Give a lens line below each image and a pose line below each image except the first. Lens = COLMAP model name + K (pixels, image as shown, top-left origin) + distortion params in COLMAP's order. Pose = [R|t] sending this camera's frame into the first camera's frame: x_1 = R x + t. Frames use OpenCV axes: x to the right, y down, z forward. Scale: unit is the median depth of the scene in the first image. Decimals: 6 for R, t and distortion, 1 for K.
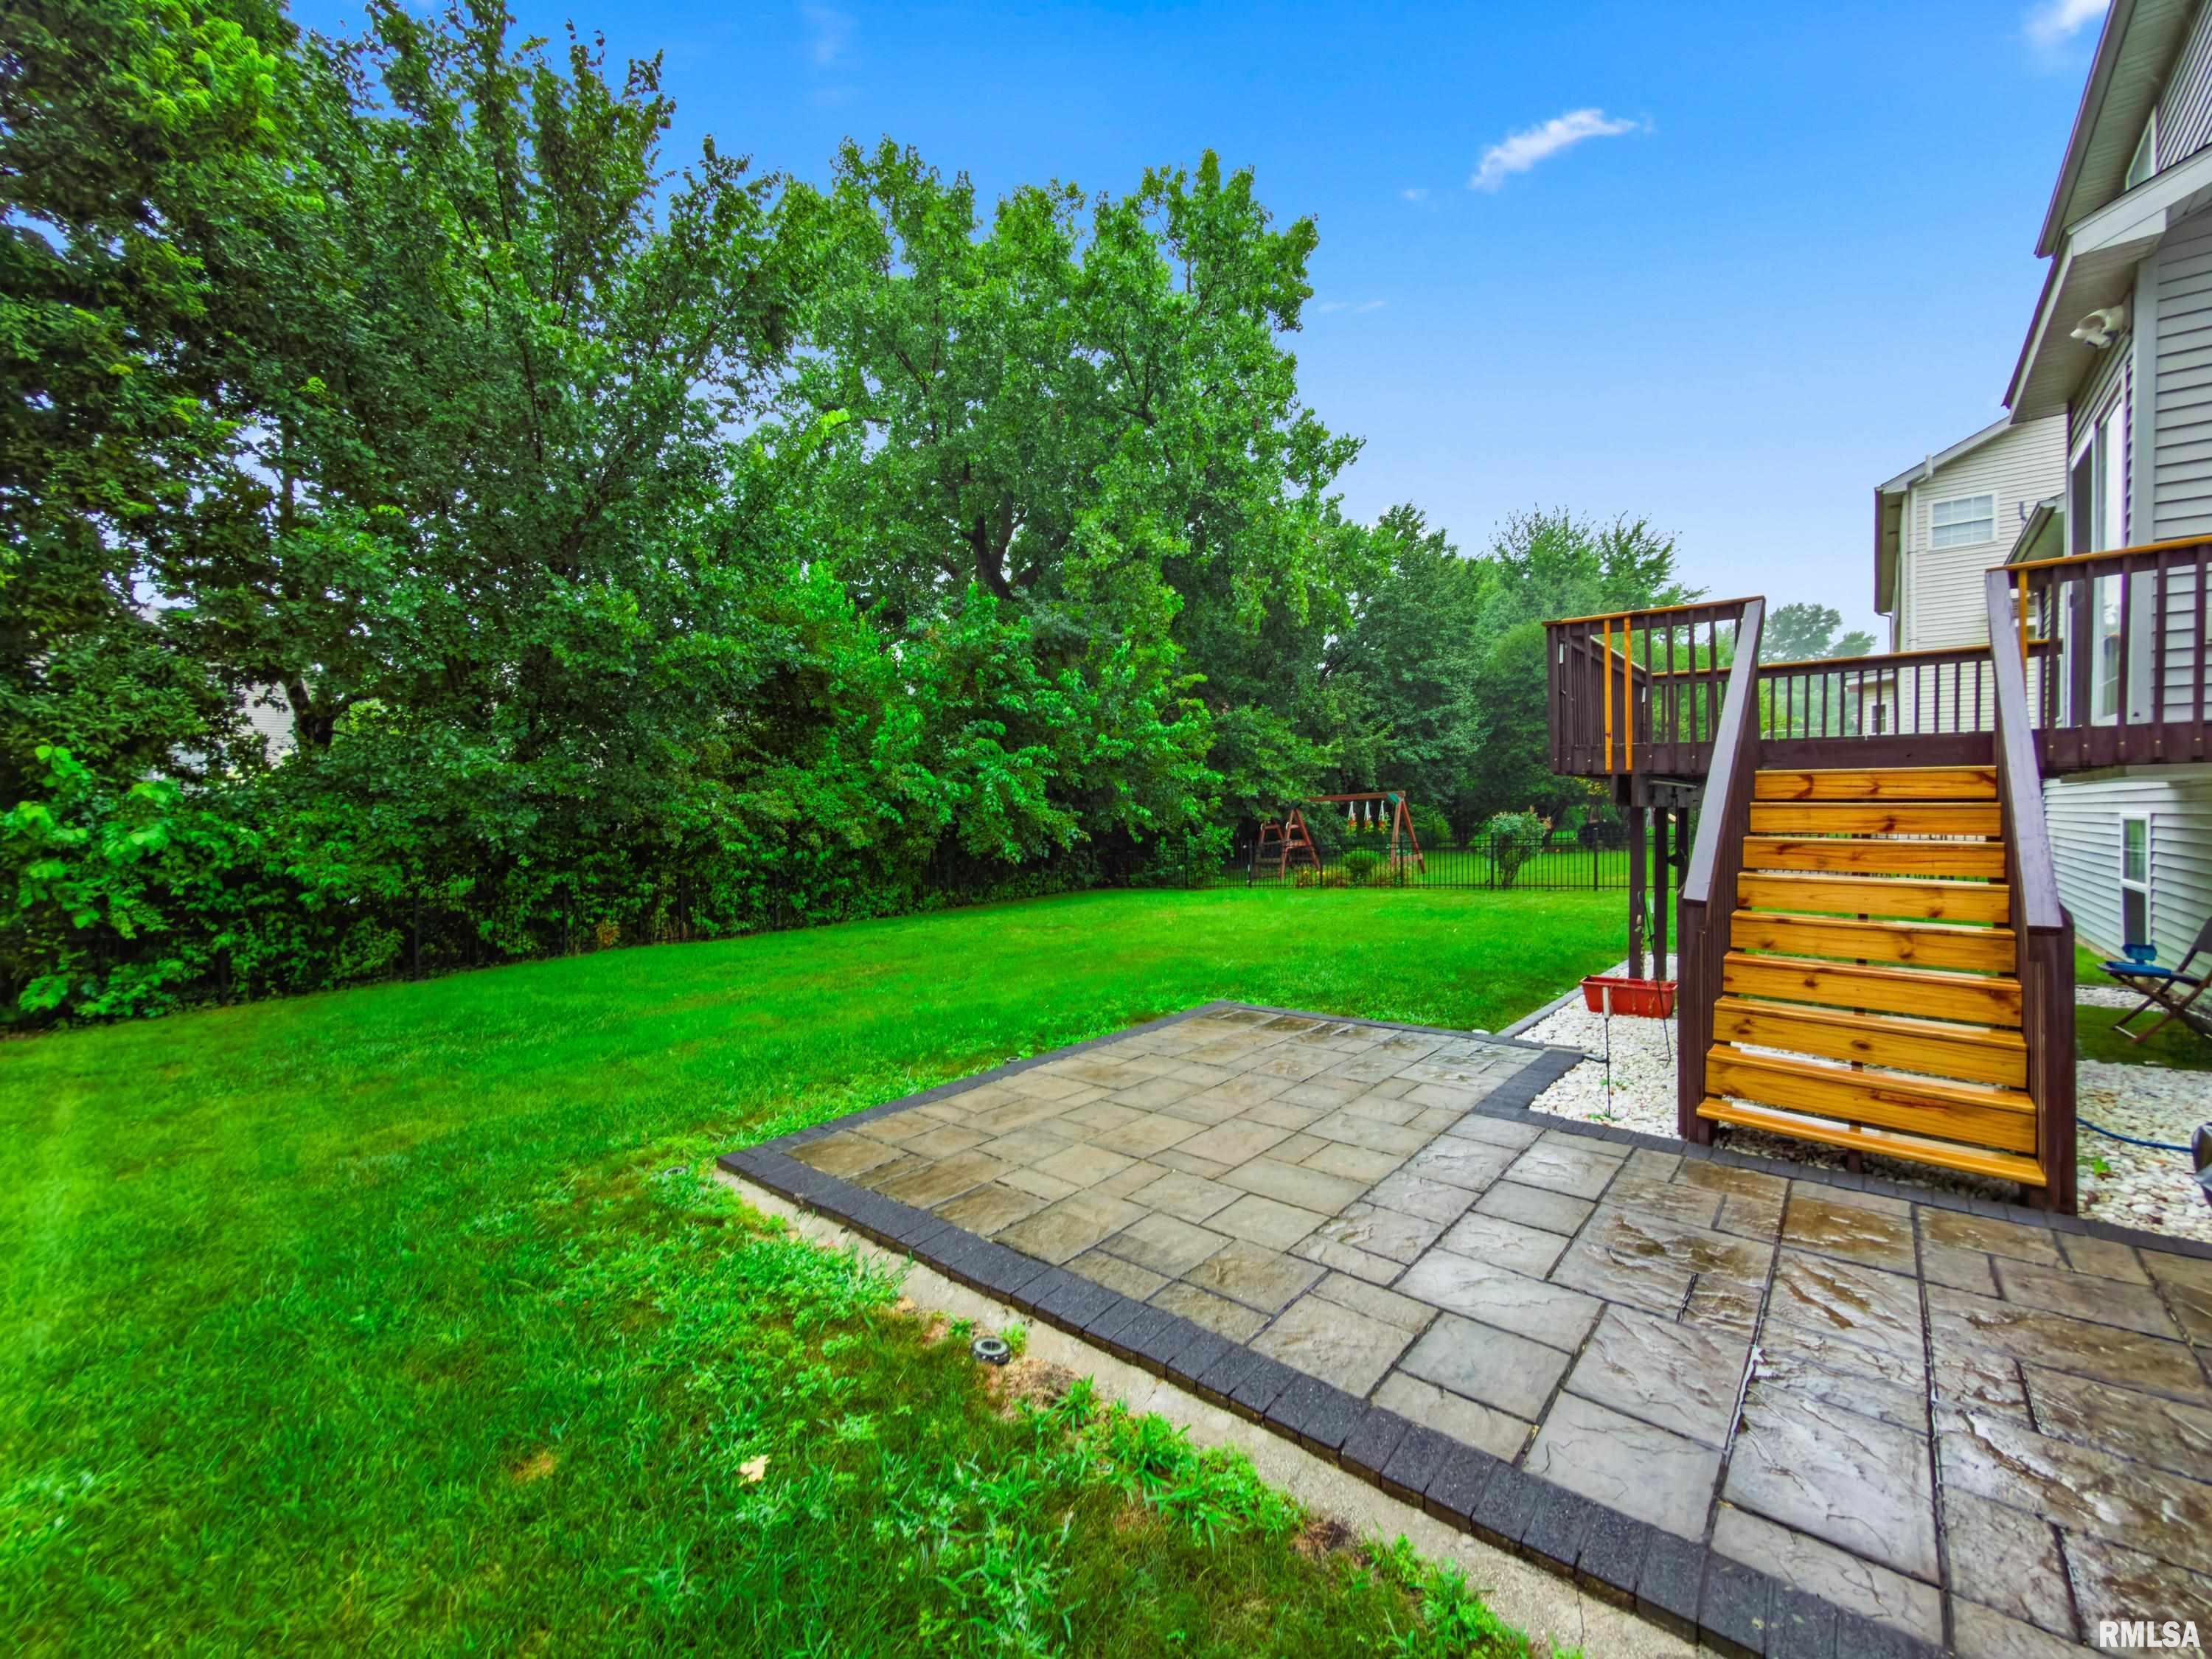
lens RADIAL K [[890.3, 0, 1106.0], [0, 890.3, 829.5], [0, 0, 1]] dist [-0.000483, 0.000159]
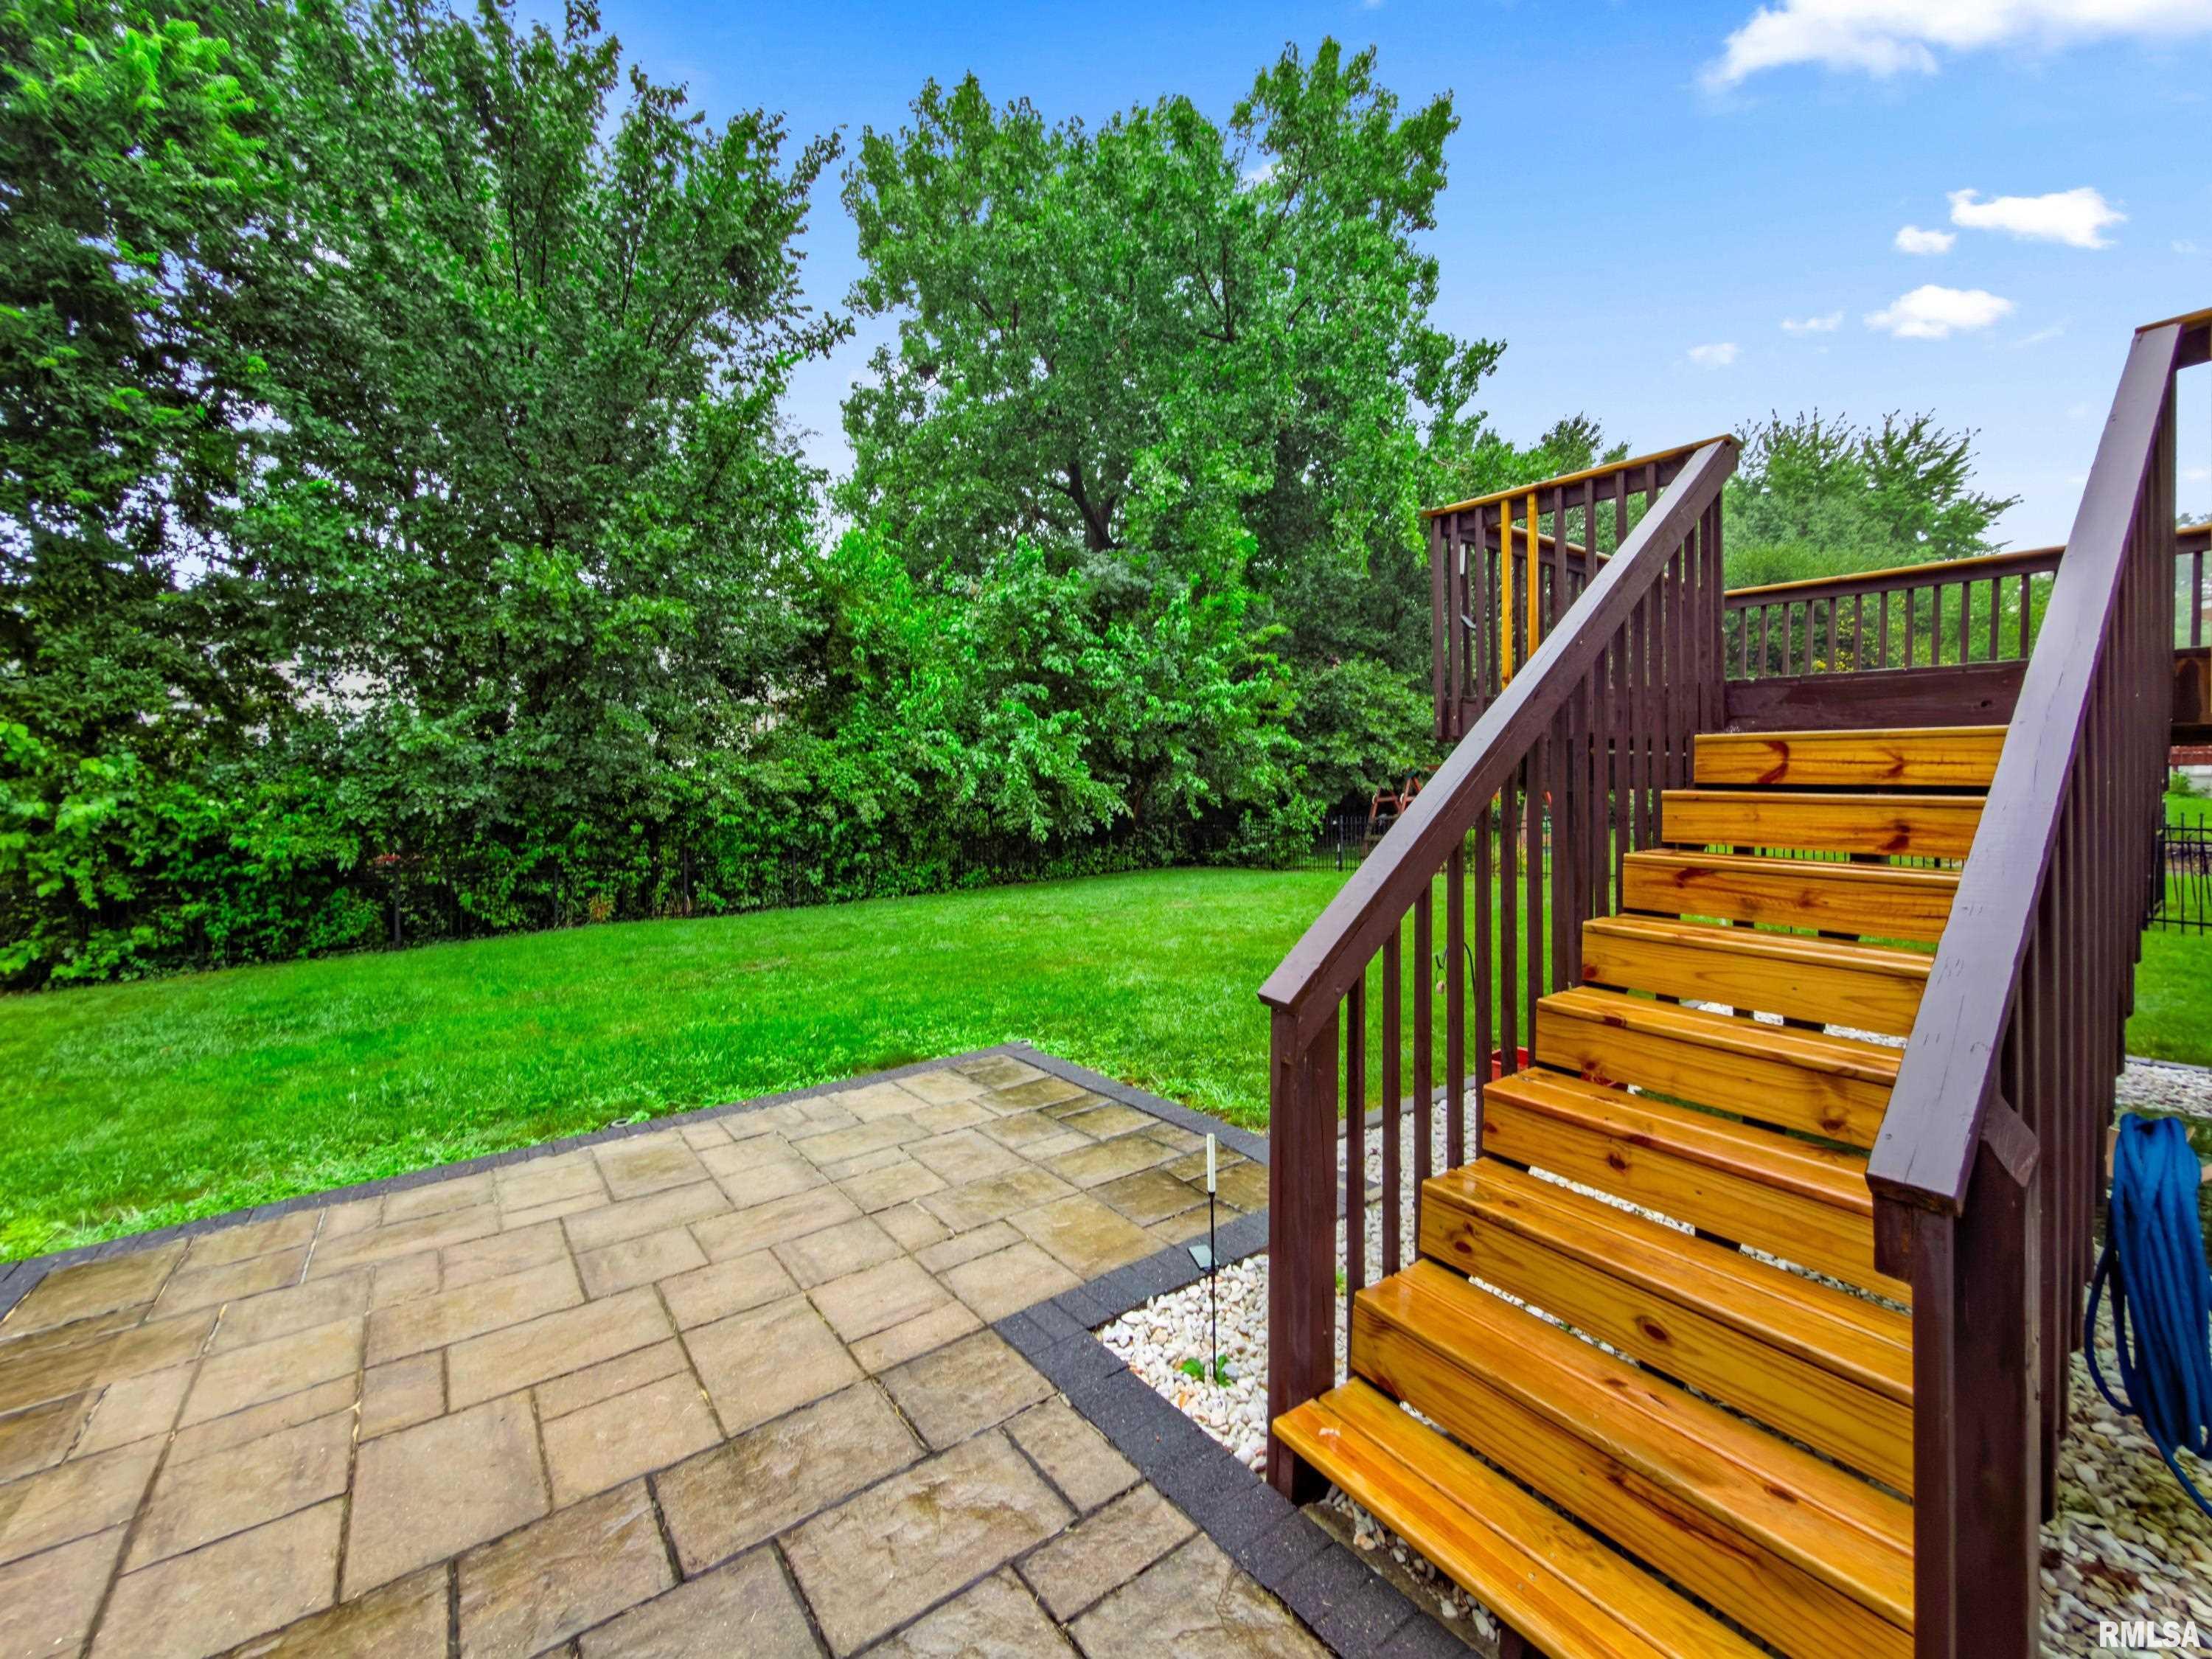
lens RADIAL K [[902.5, 0, 1107.1], [0, 902.5, 792.8], [0, 0, 1]] dist [0.000480, -0.000290]
pose [[0.976201, 0.004357, -0.216823, 0.177432], [-0.004965, 0.999985, -0.002257, -0.009140], [0.216810, 0.003279, 0.976208, 0.127594]]
